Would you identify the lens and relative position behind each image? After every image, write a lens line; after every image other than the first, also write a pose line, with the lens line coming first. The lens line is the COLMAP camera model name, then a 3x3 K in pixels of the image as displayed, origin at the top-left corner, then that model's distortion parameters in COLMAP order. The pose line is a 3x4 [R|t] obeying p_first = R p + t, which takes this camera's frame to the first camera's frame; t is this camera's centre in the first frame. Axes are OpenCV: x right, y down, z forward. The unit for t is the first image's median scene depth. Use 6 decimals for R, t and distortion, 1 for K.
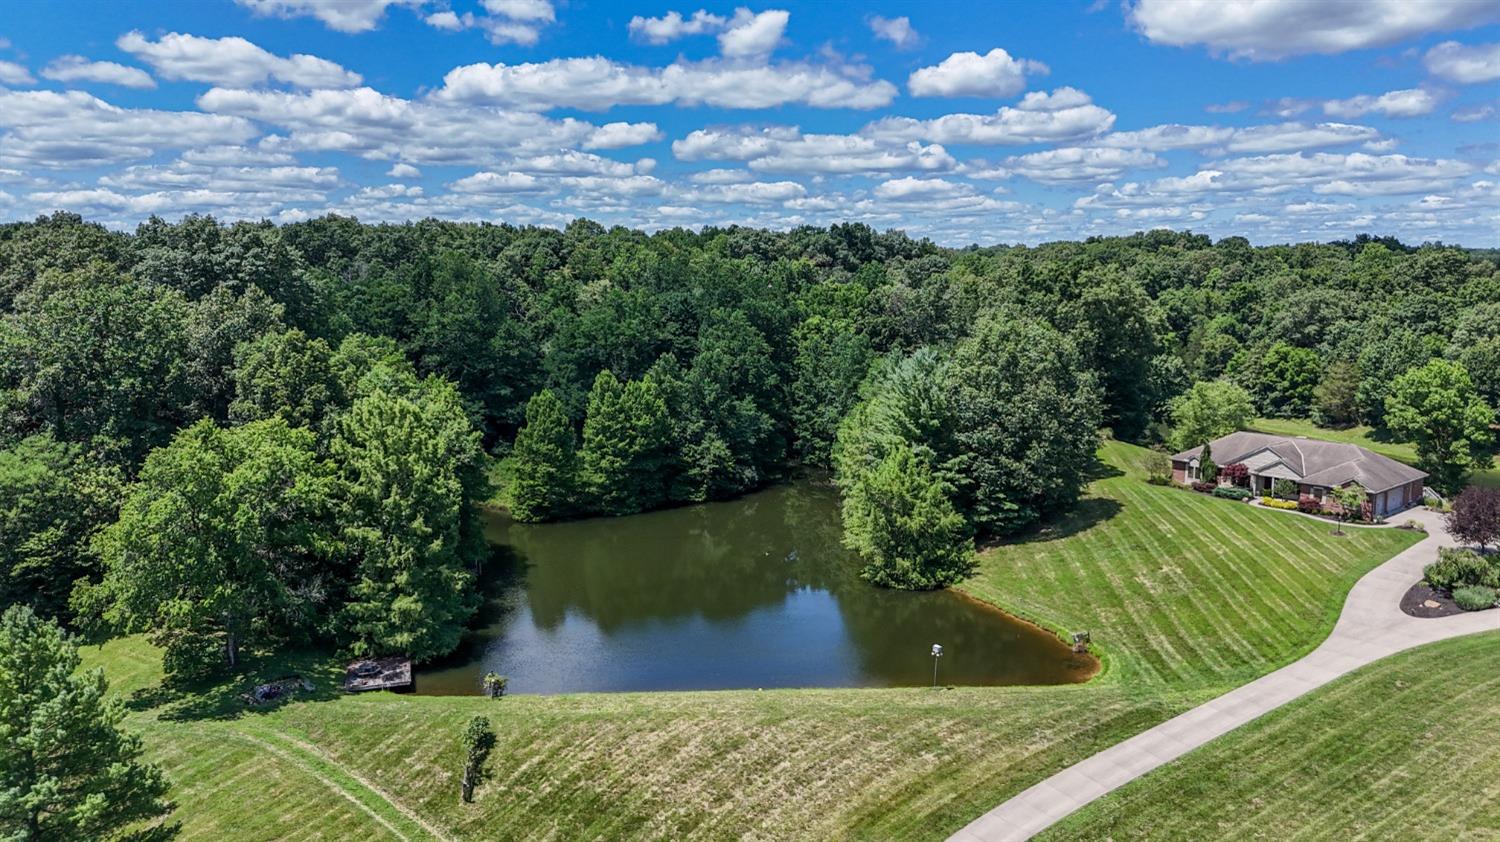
lens RADIAL K [[1113.2, 0, 745.0], [0, 1113.2, 400.0], [0, 0, 1]] dist [0.036491, -0.007441]
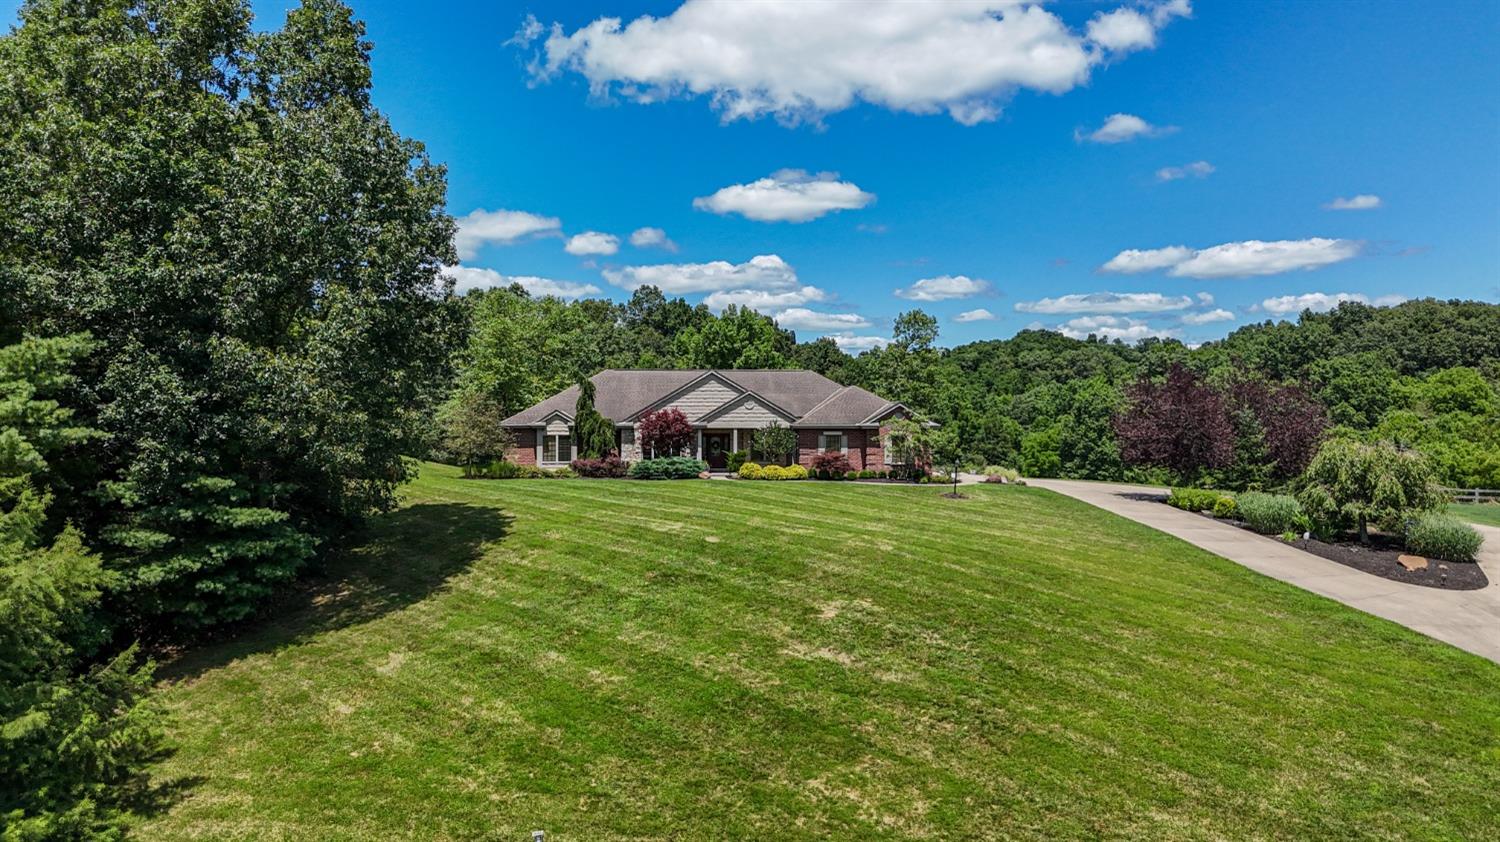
lens RADIAL K [[1107.1, 0, 750.0], [0, 1107.1, 421.0], [0, 0, 1]] dist [0.082423, -0.094099]
pose [[0.602056, -0.003315, 0.798447, 0.085507], [0.094901, 0.993200, -0.067435, 0.102153], [-0.792794, 0.116373, 0.598276, 0.722829]]
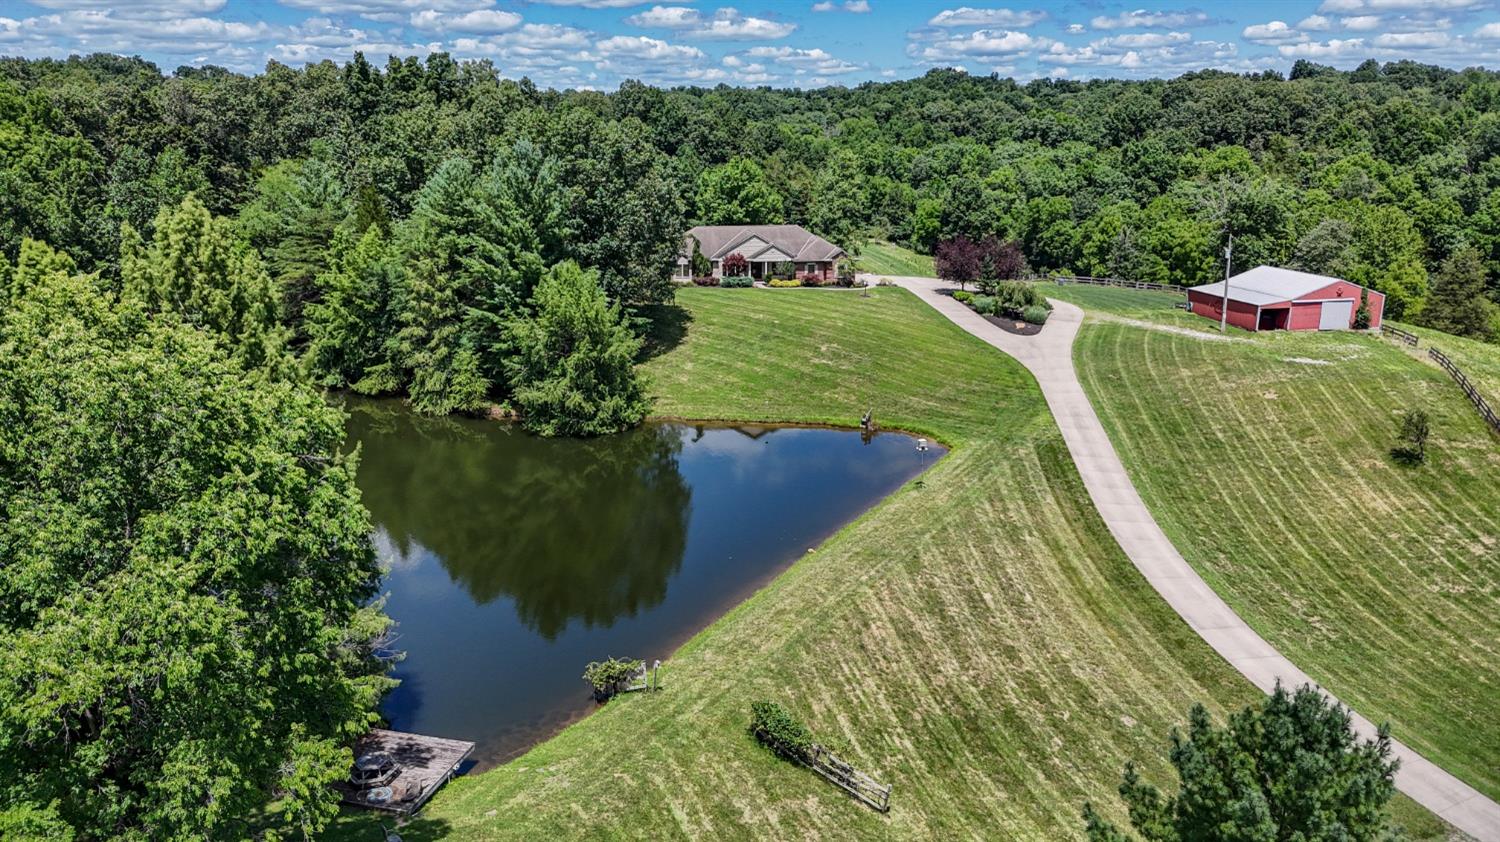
lens RADIAL K [[1107.1, 0, 750.0], [0, 1107.1, 421.0], [0, 0, 1]] dist [0.082423, -0.094099]
pose [[0.537022, -0.218436, 0.814796, -0.453977], [0.101768, 0.975614, 0.194475, 0.009755], [-0.837407, -0.021517, 0.546156, 0.440448]]
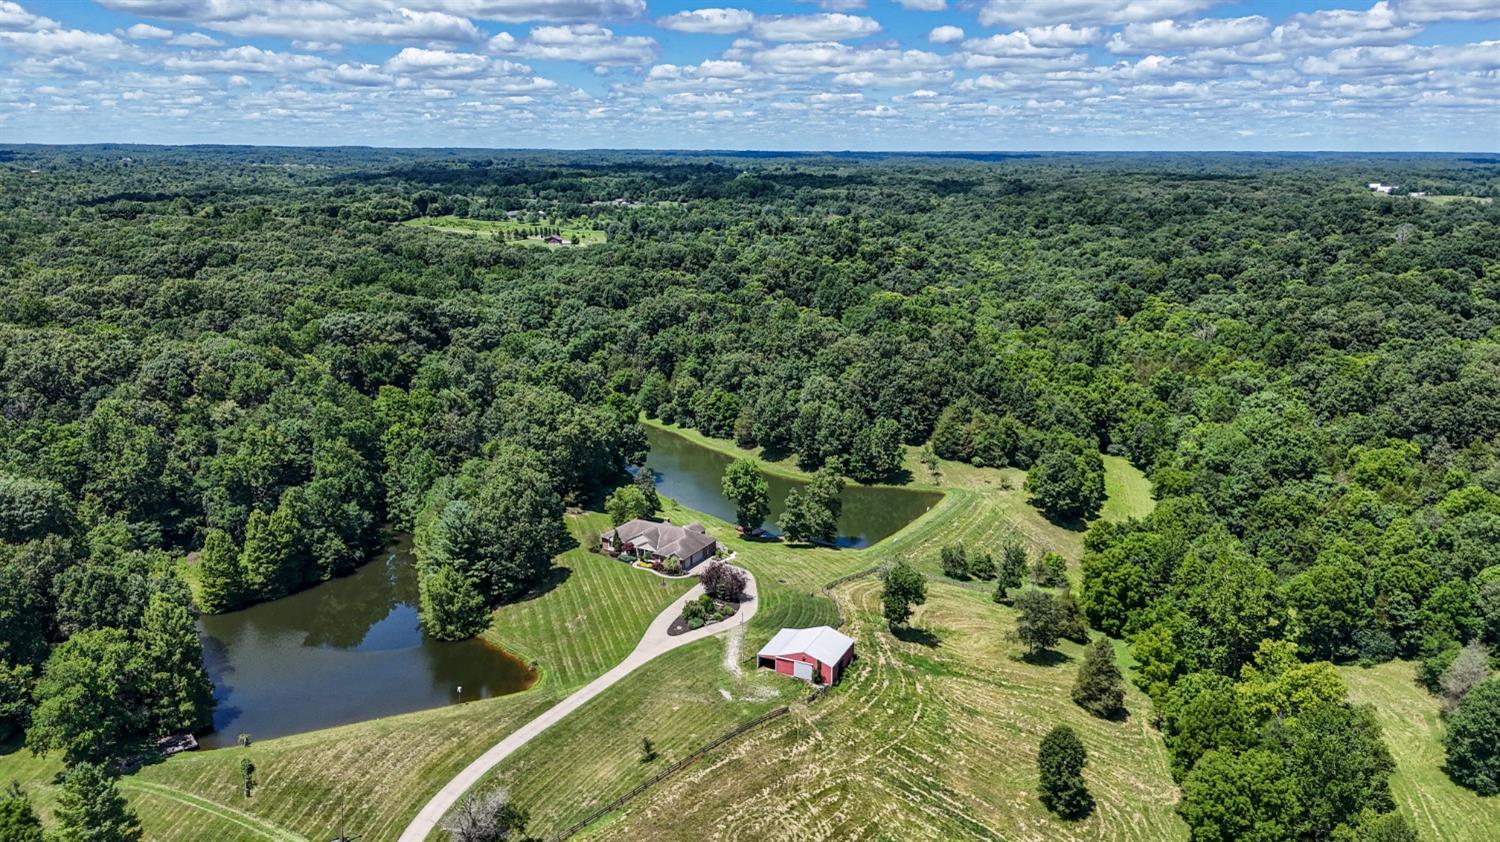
lens RADIAL K [[1107.1, 0, 750.0], [0, 1107.1, 421.0], [0, 0, 1]] dist [0.082423, -0.094099]
pose [[0.935711, -0.077387, 0.344175, -0.010168], [0.035556, 0.991362, 0.126241, -0.408488], [-0.350972, -0.105887, 0.930380, -0.884762]]
